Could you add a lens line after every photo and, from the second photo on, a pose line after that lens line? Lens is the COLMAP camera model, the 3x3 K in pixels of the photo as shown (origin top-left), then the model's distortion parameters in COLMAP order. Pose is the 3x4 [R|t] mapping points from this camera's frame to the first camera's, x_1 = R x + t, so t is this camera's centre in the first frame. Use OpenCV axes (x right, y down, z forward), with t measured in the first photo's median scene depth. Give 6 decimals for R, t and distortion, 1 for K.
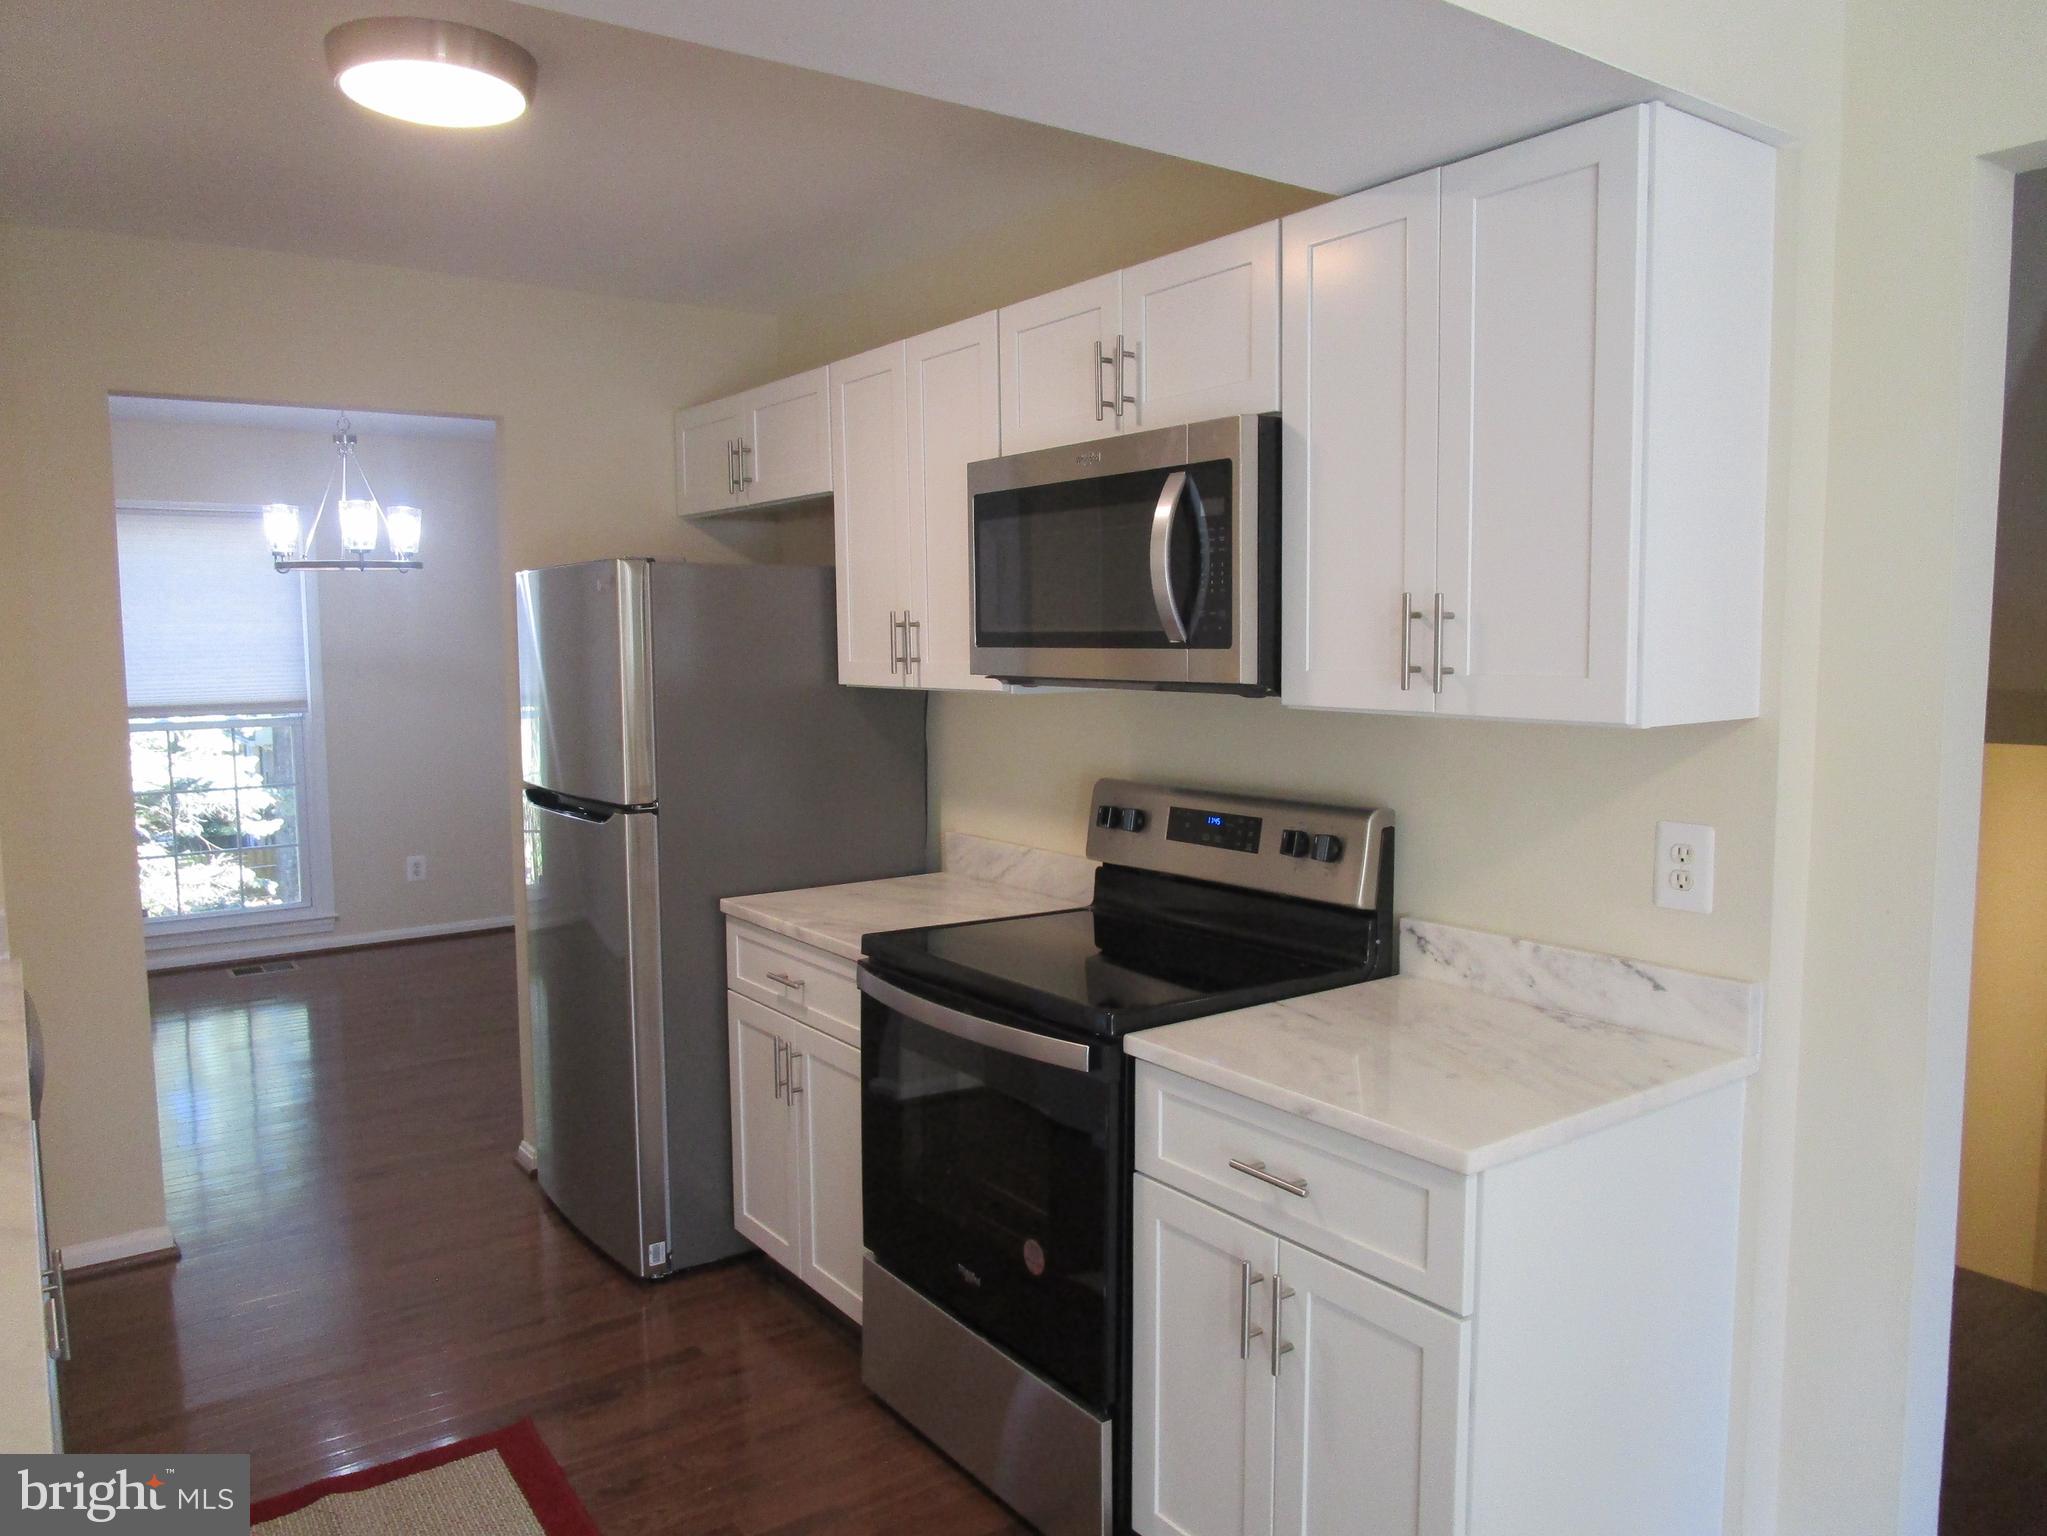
lens RADIAL K [[1432.3, 0, 1017.6], [0, 1432.3, 772.3], [0, 0, 1]] dist [-0.030360, -0.003388]
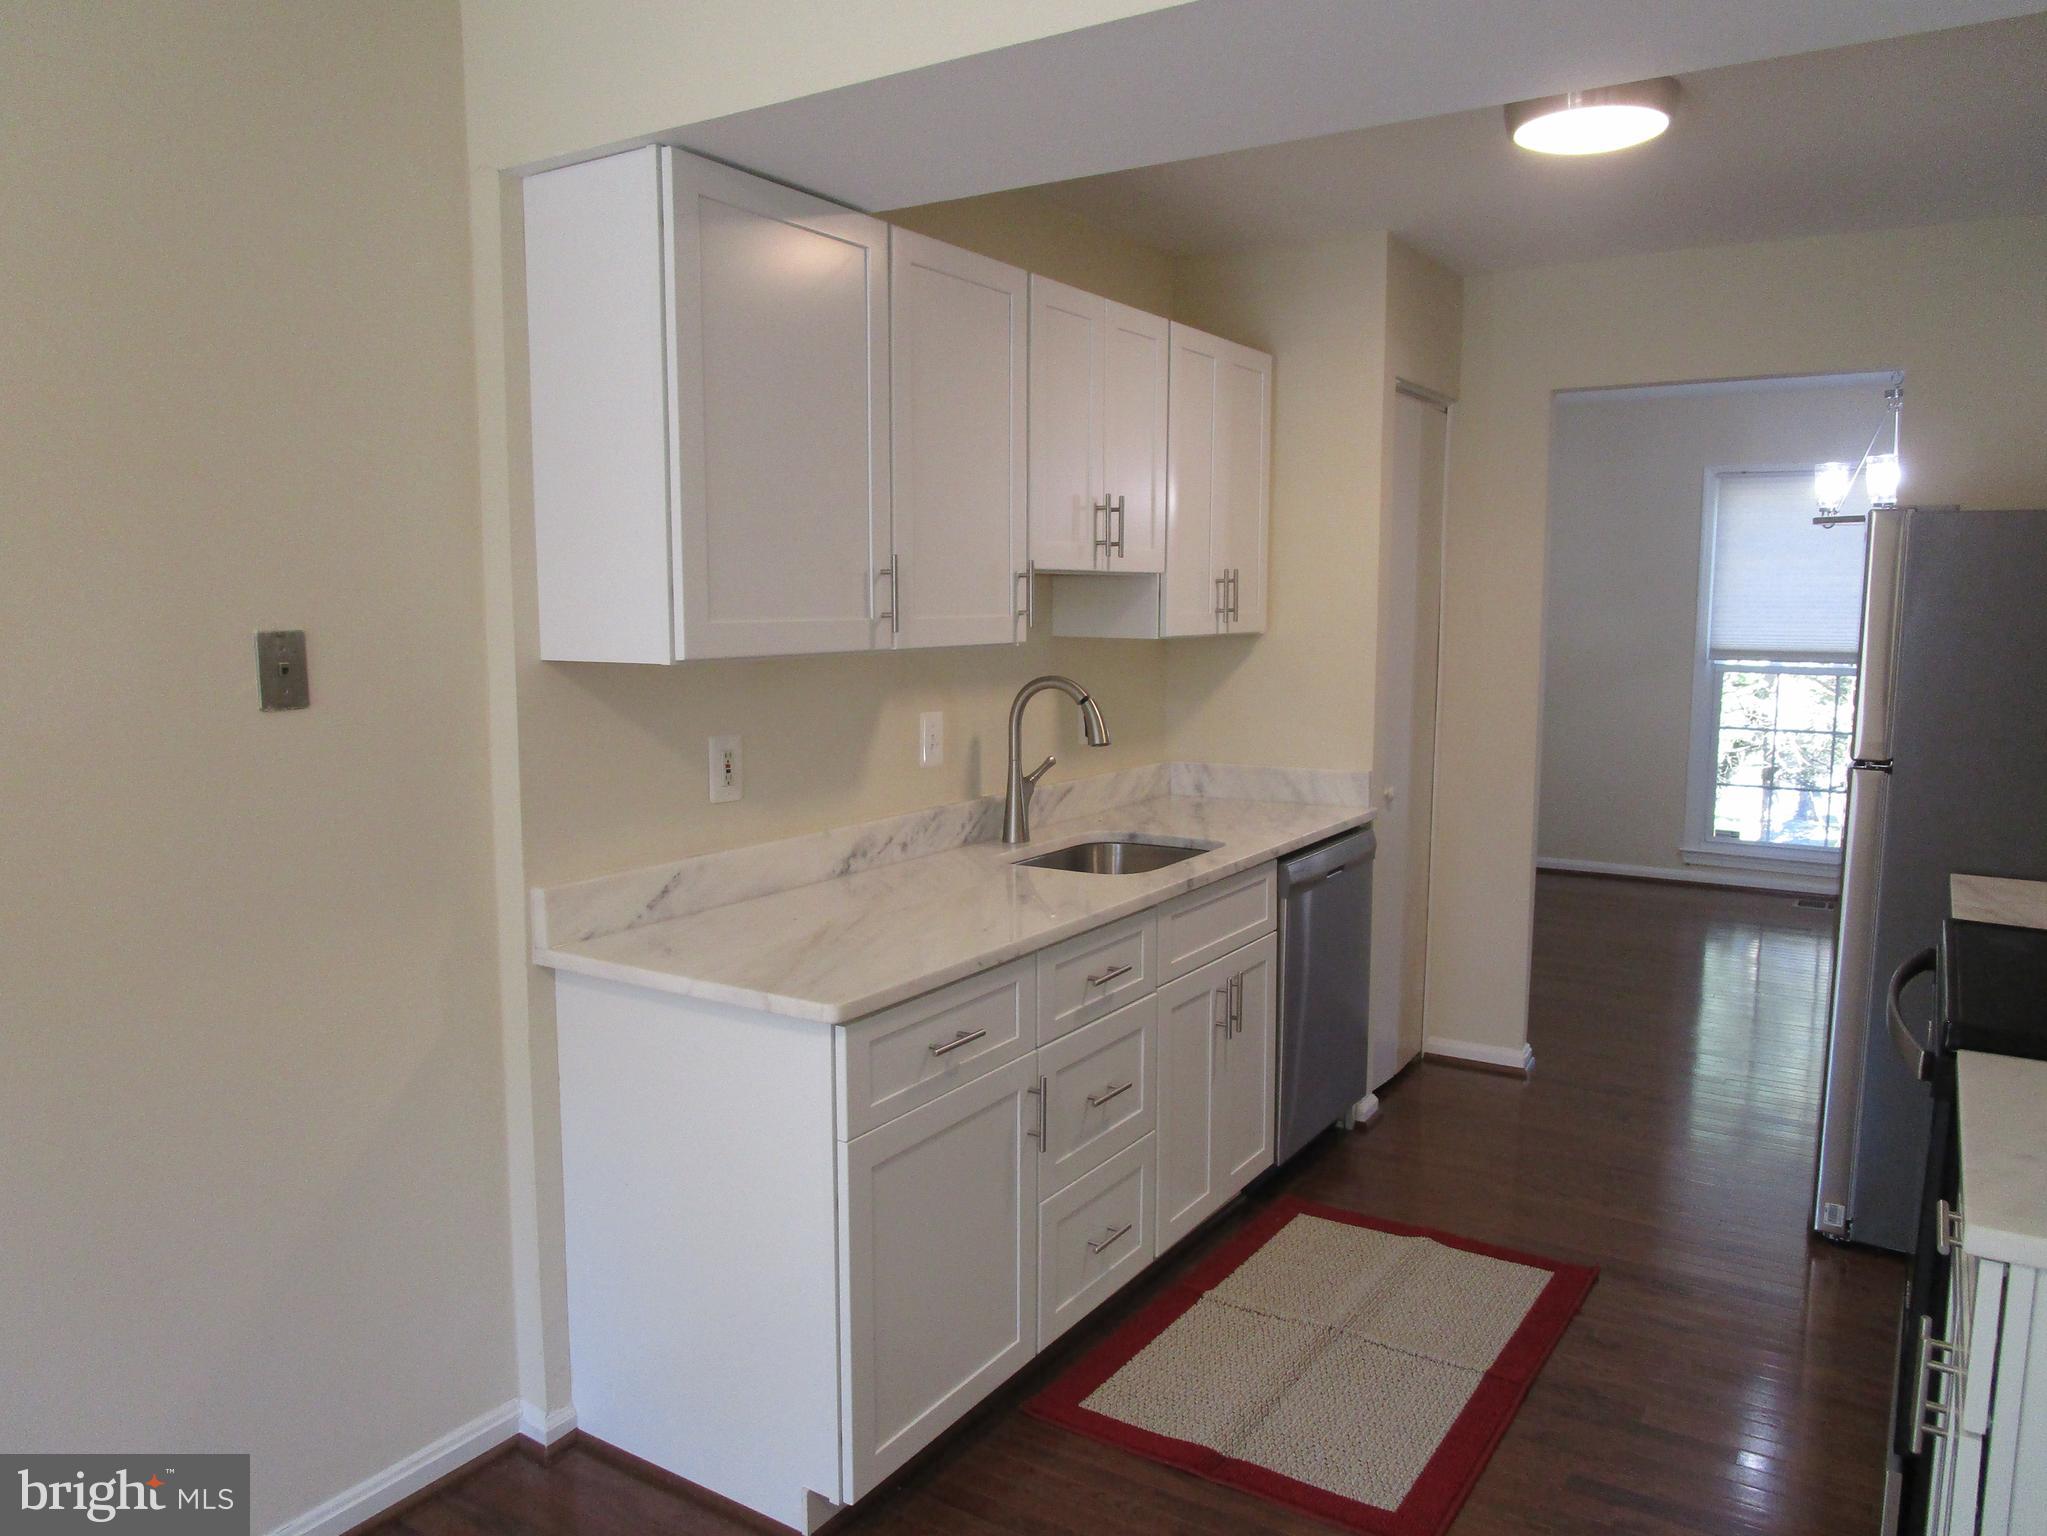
lens RADIAL K [[1432.3, 0, 1017.6], [0, 1432.3, 772.3], [0, 0, 1]] dist [-0.030360, -0.003388]
pose [[0.371260, 0.124170, -0.920189, 0.525875], [-0.094628, 0.990918, 0.095535, -0.009273], [0.923694, 0.051607, 0.379638, 0.115204]]
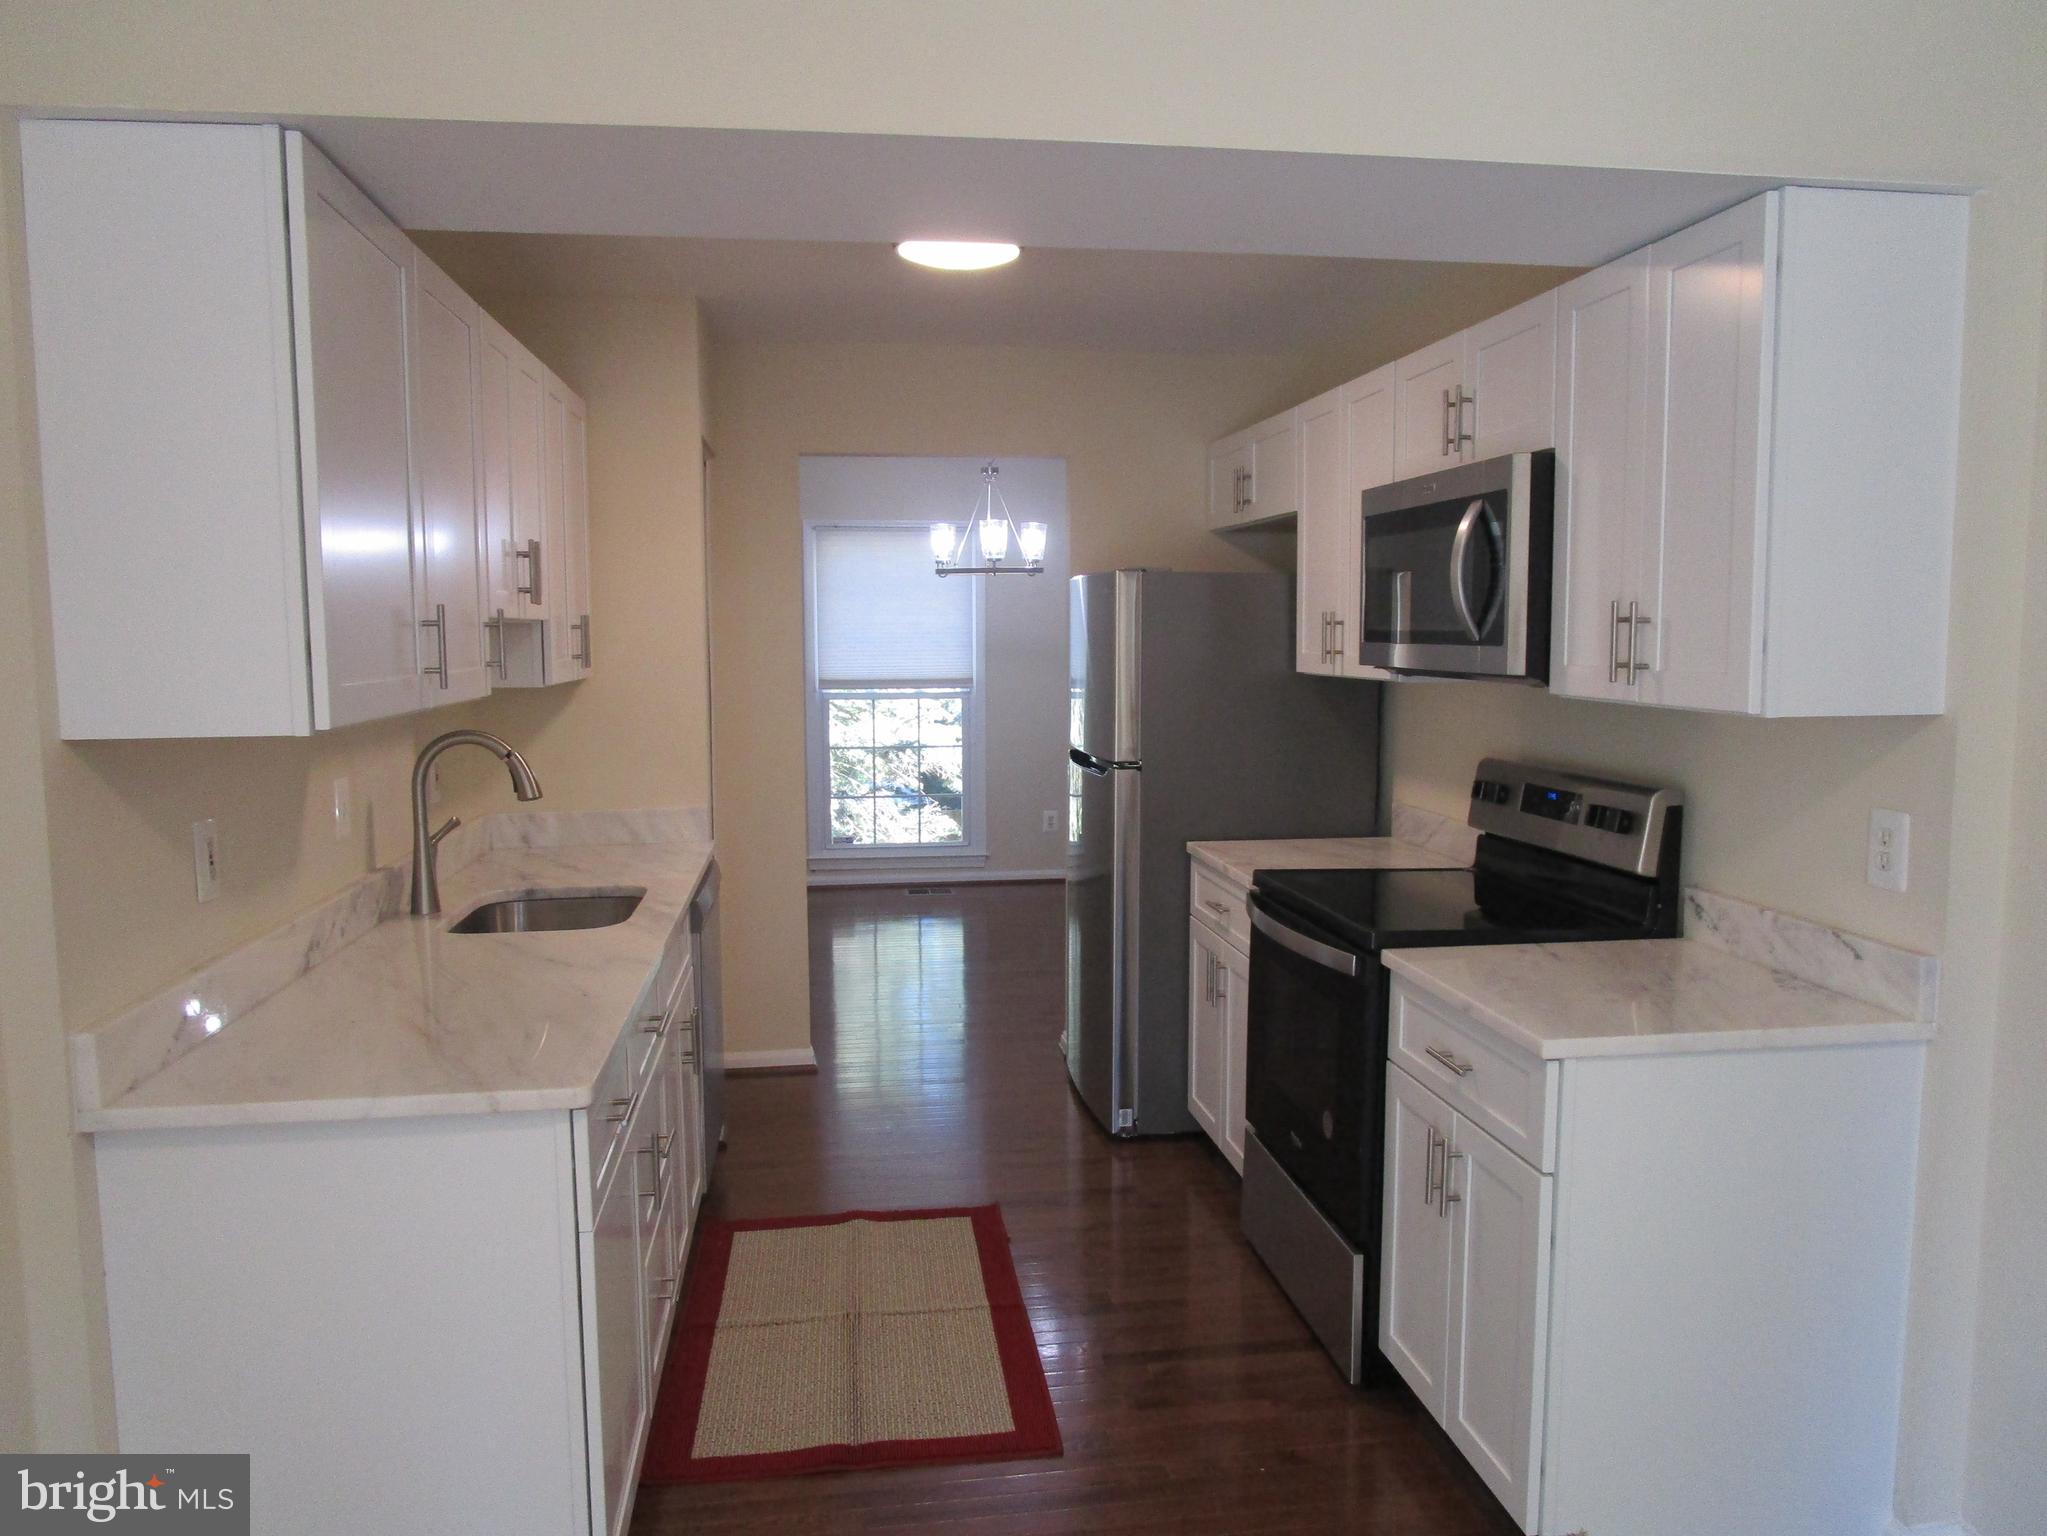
lens RADIAL K [[1432.3, 0, 1017.6], [0, 1432.3, 772.3], [0, 0, 1]] dist [-0.030360, -0.003388]
pose [[0.885392, 0.051780, -0.461952, 0.306481], [-0.048905, 0.998638, 0.018205, 0.016344], [0.462265, 0.006474, 0.886718, -0.228586]]
